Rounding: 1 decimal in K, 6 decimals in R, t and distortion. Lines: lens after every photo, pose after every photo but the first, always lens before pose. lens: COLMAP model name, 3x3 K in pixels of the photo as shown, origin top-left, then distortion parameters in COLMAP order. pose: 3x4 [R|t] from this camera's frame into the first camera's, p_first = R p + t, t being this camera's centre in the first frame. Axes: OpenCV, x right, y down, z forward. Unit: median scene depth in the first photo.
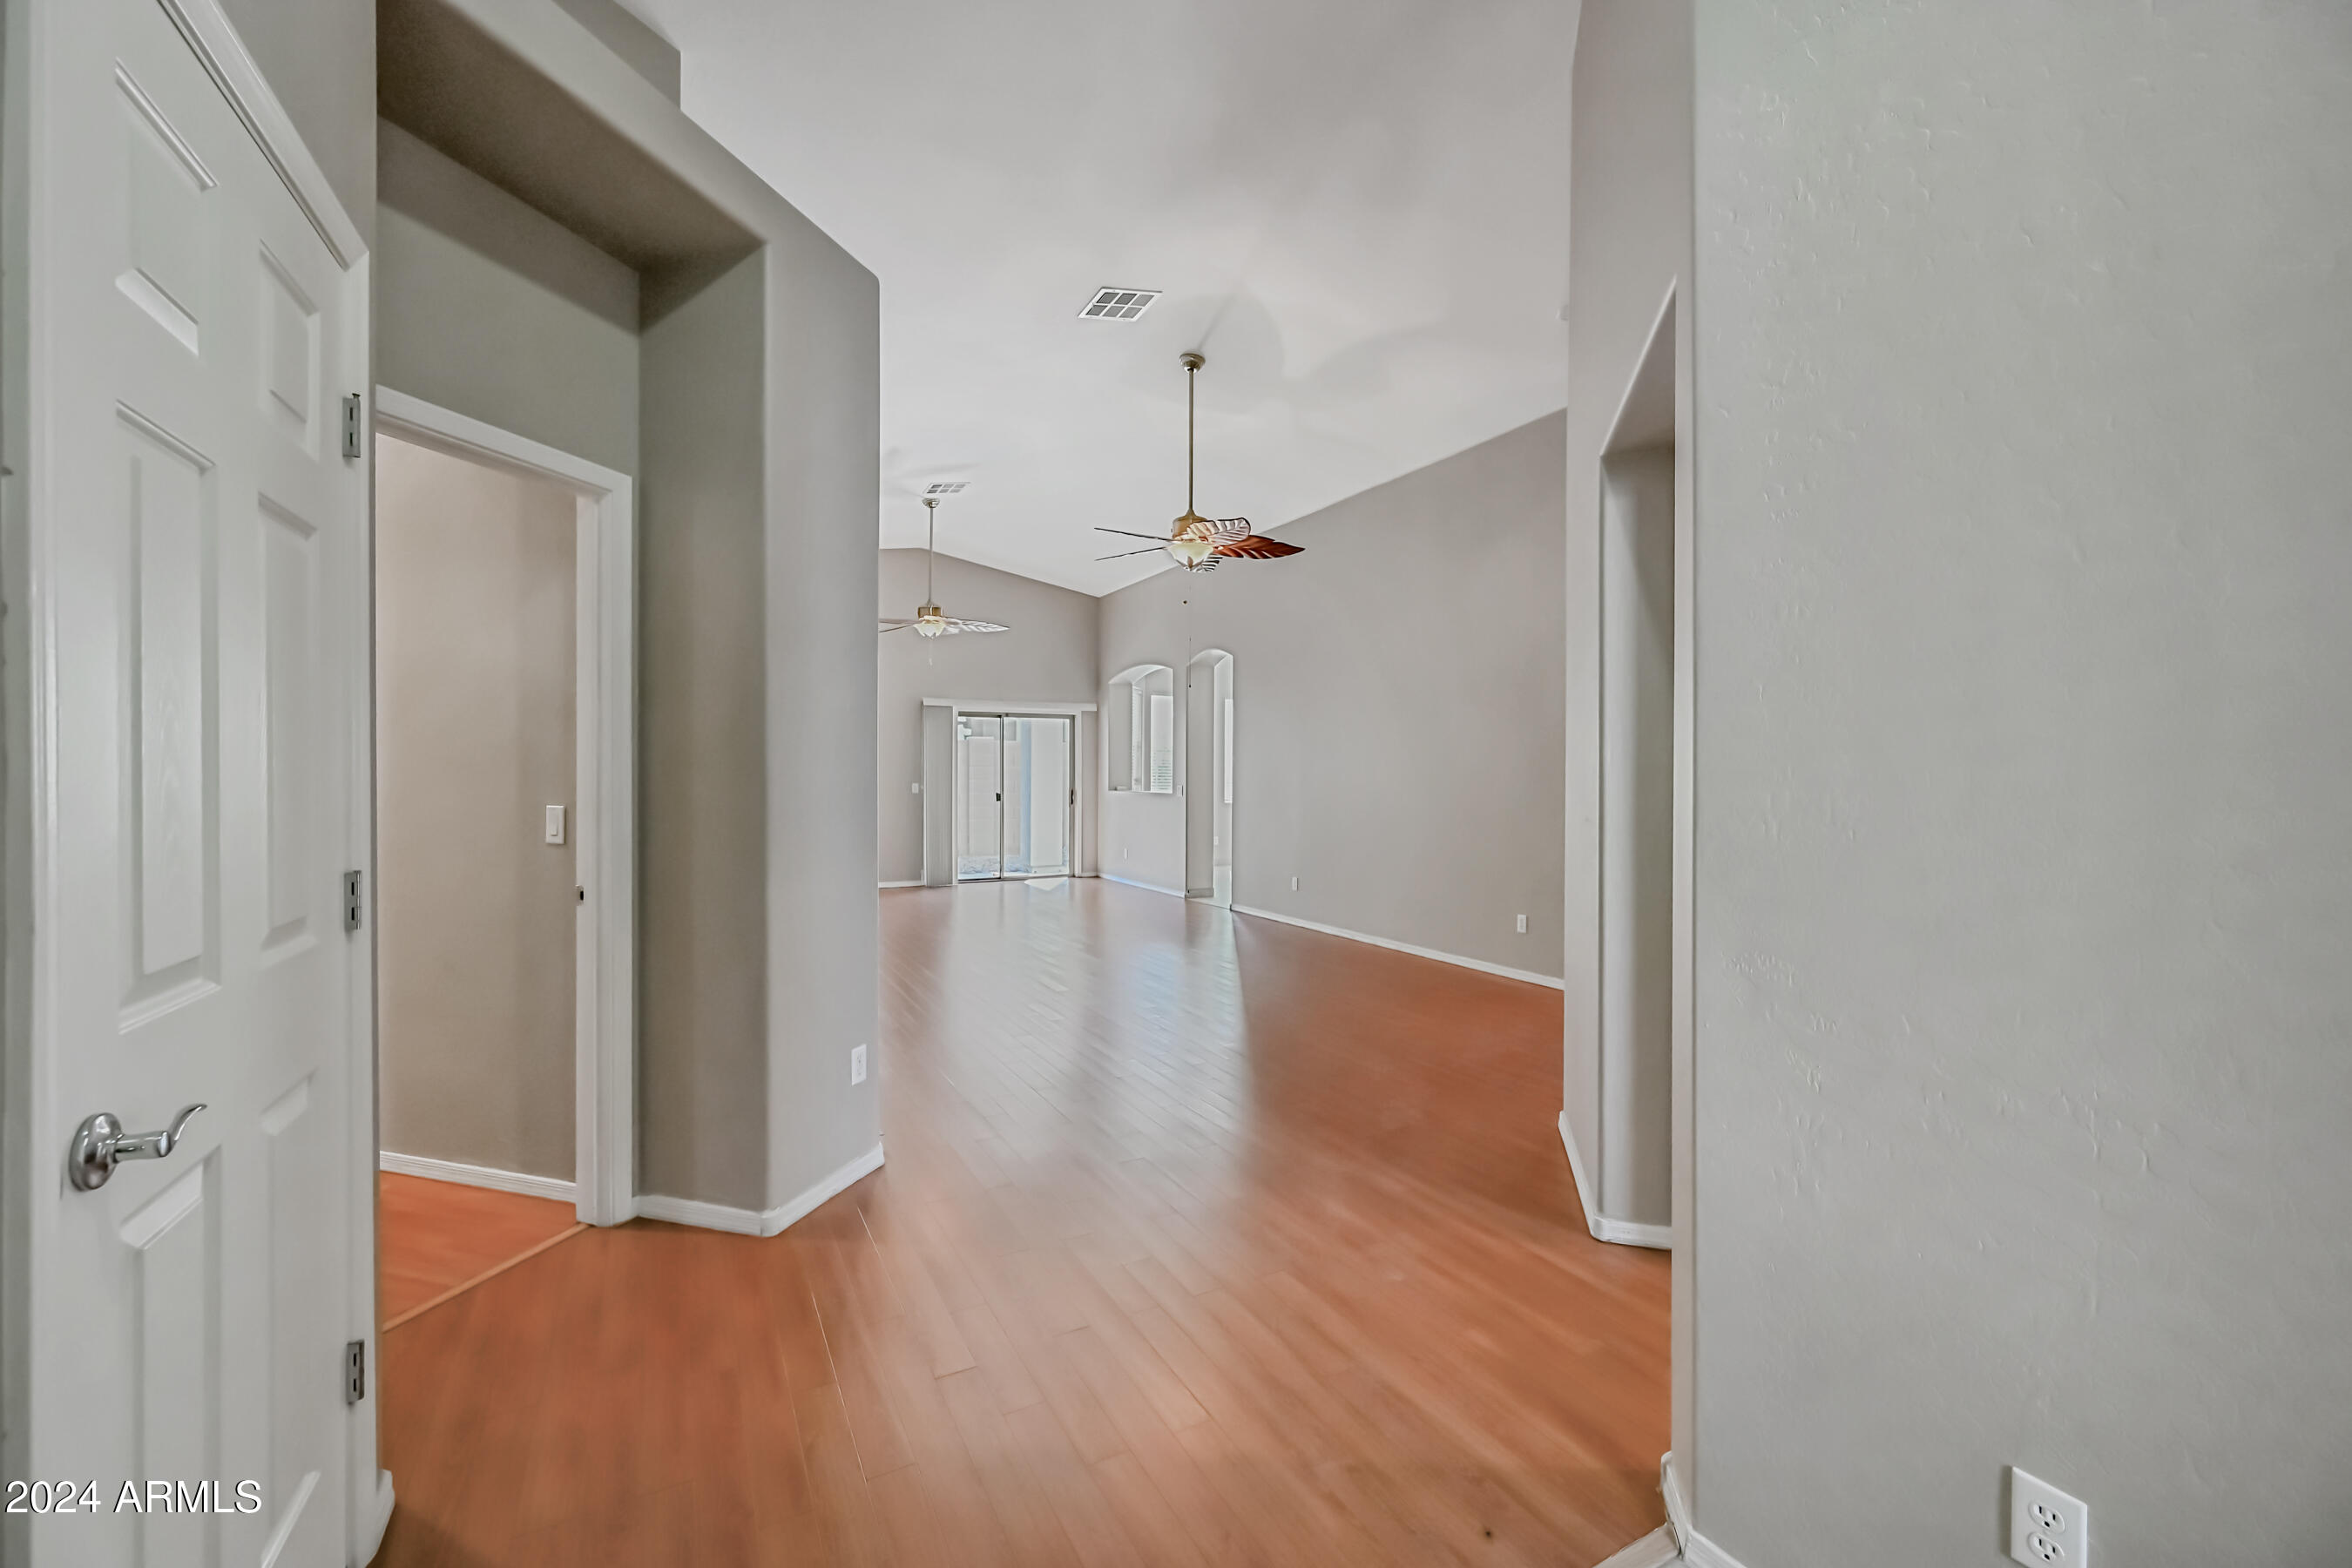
lens RADIAL K [[942.1, 0, 1172.6], [0, 942.1, 780.5], [0, 0, 1]] dist [0.000791, -0.000505]
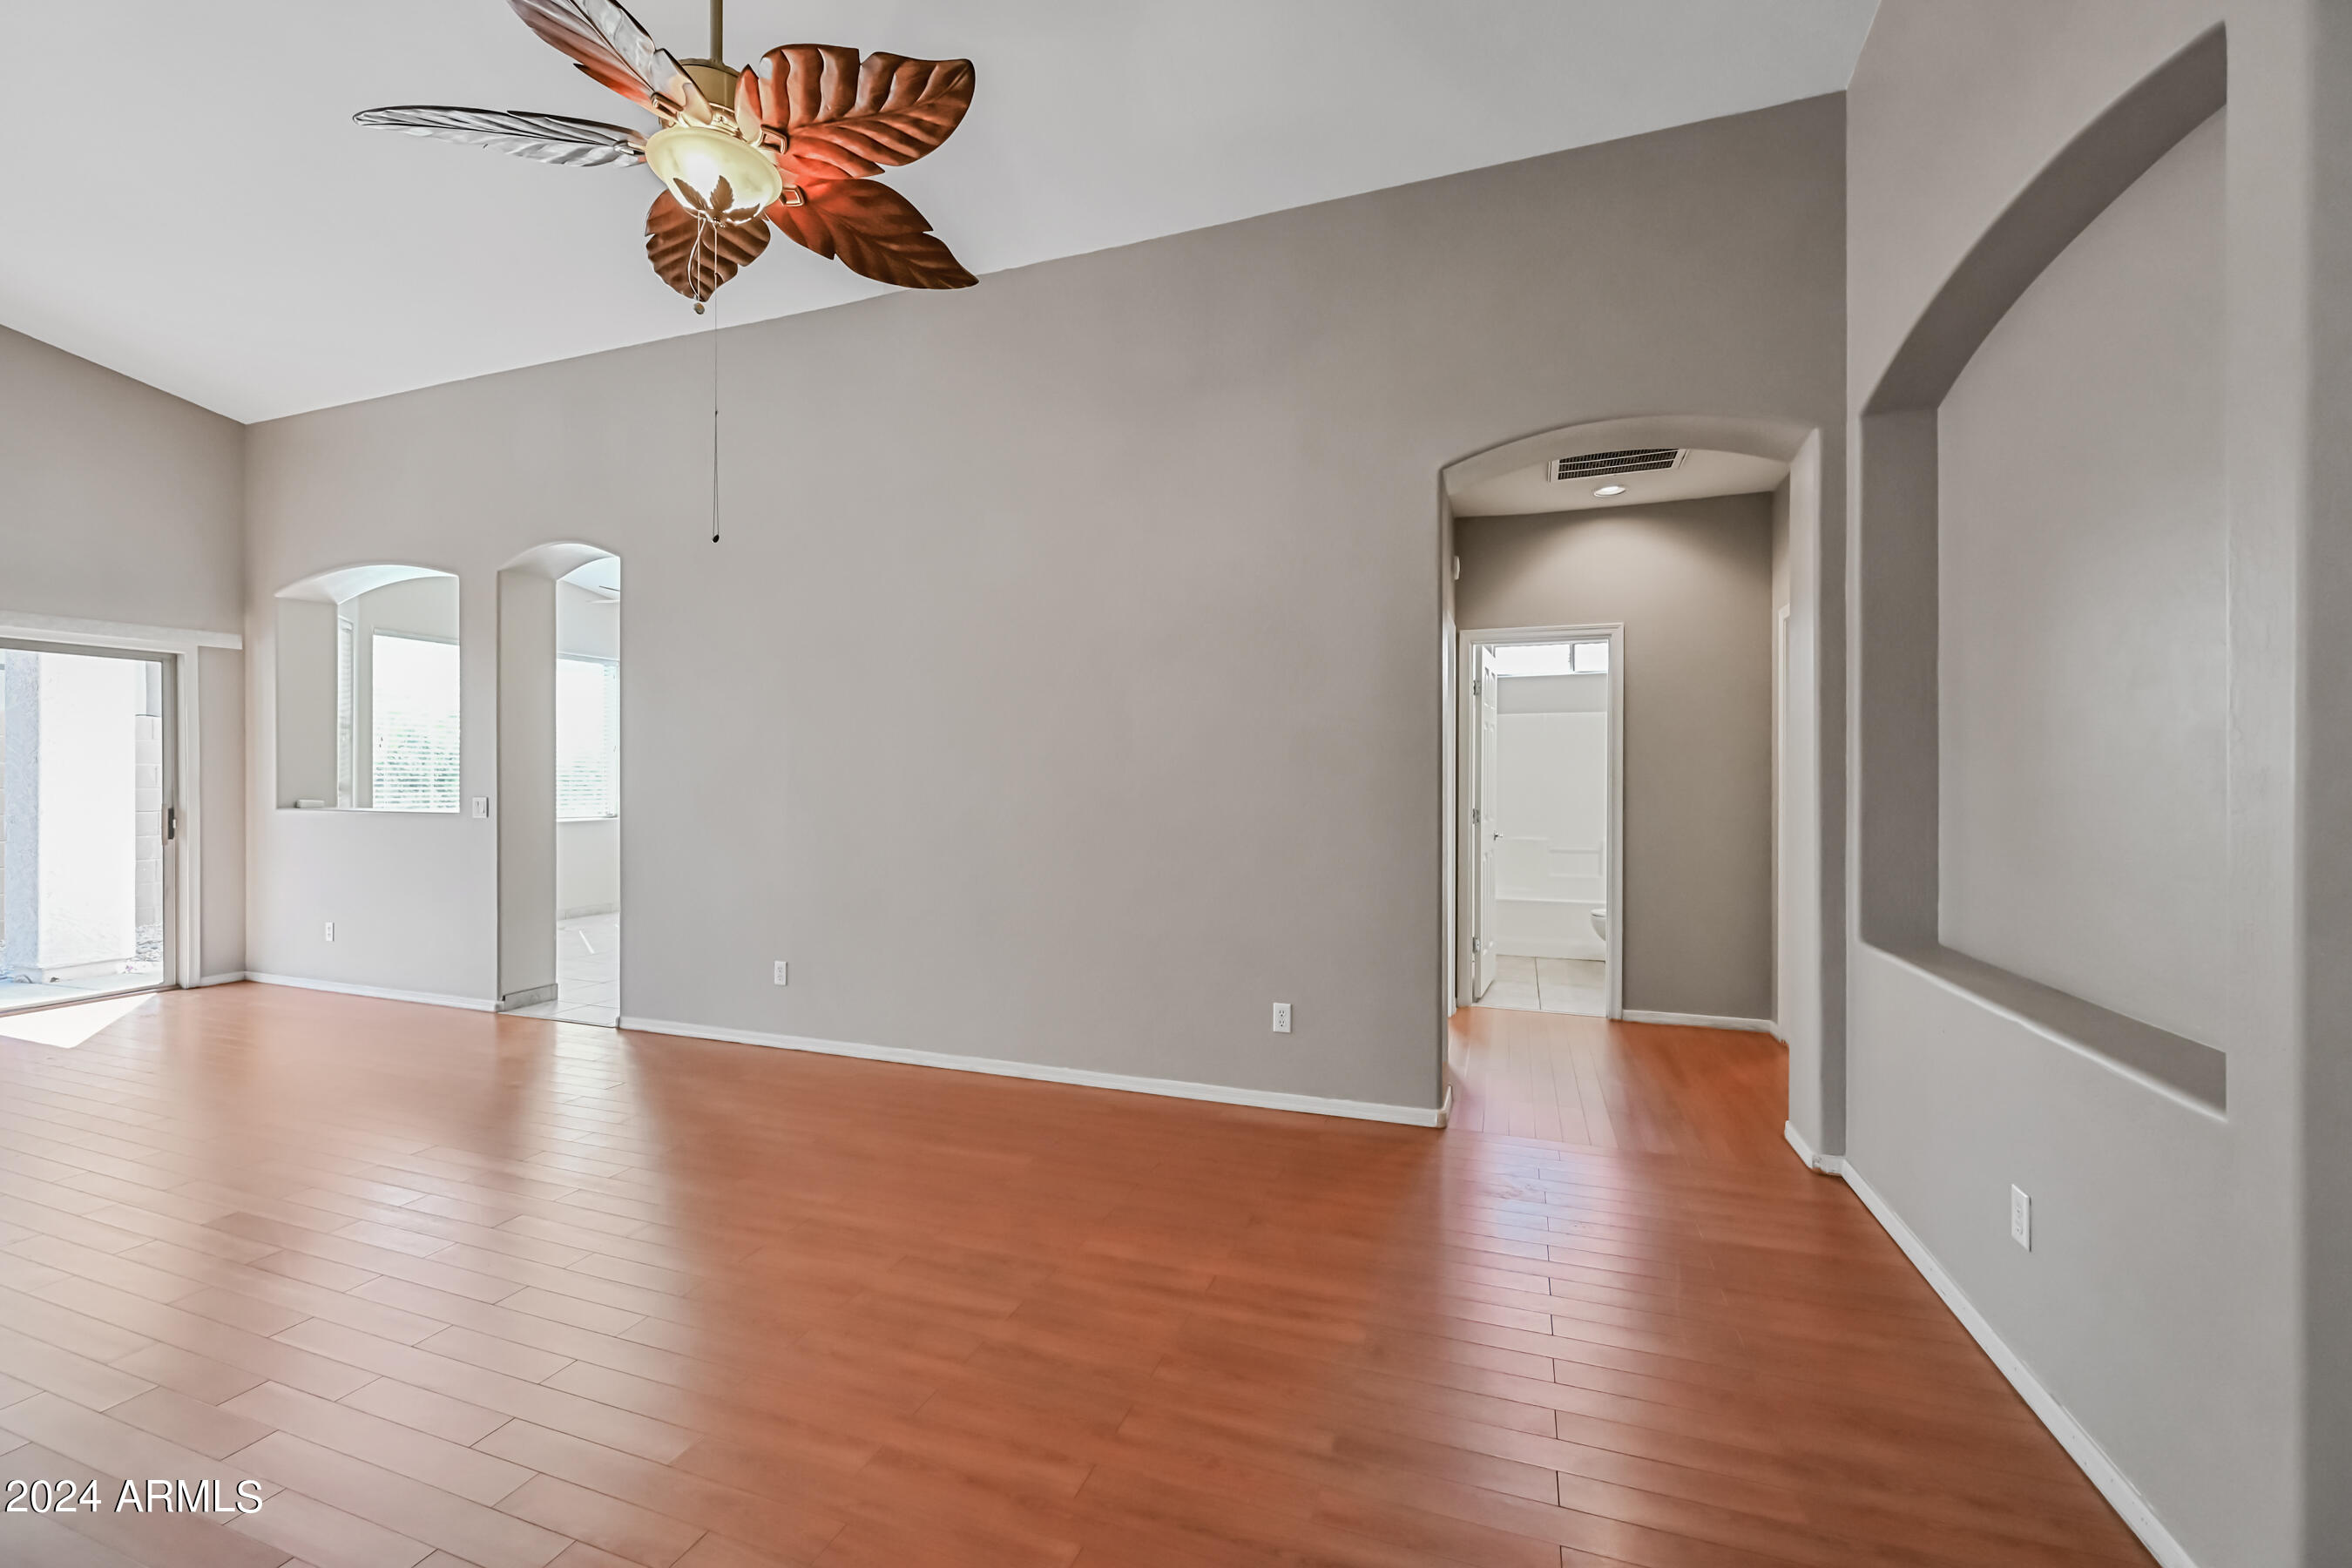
lens RADIAL K [[942.1, 0, 1239.3], [0, 942.1, 785.1], [0, 0, 1]] dist [0.000791, -0.000505]
pose [[0.735180, -0.006538, 0.677840, -0.031412], [0.004550, 0.999979, 0.004711, -0.002405], [-0.677857, -0.000379, 0.735194, 0.277608]]
